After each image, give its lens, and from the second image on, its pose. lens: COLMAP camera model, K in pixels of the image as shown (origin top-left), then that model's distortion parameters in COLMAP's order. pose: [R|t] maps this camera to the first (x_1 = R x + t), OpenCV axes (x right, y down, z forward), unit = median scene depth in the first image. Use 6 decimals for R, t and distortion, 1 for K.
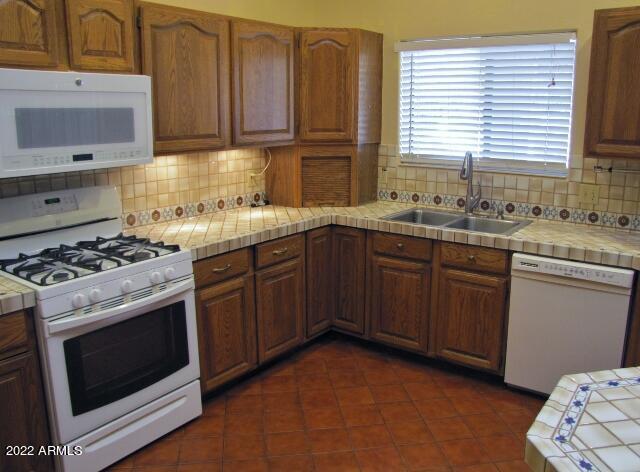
lens RADIAL K [[567.0, 0, 320.0], [0, 567.0, 236.0], [0, 0, 1]] dist [-0.242624, 0.260868]
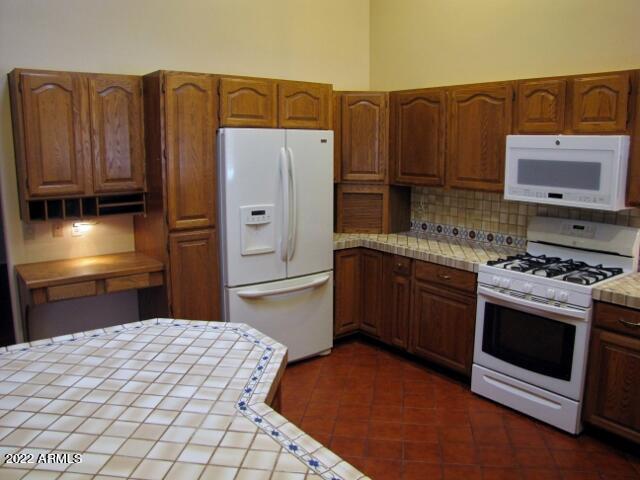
lens RADIAL K [[534.2, 0, 320.0], [0, 534.2, 240.0], [0, 0, 1]] dist [-0.092976, -0.000557]
pose [[-0.314711, 0.158344, -0.935887, 0.979977], [-0.209345, 0.950129, 0.231150, -0.209808], [0.925814, 0.268668, -0.265867, 0.788278]]
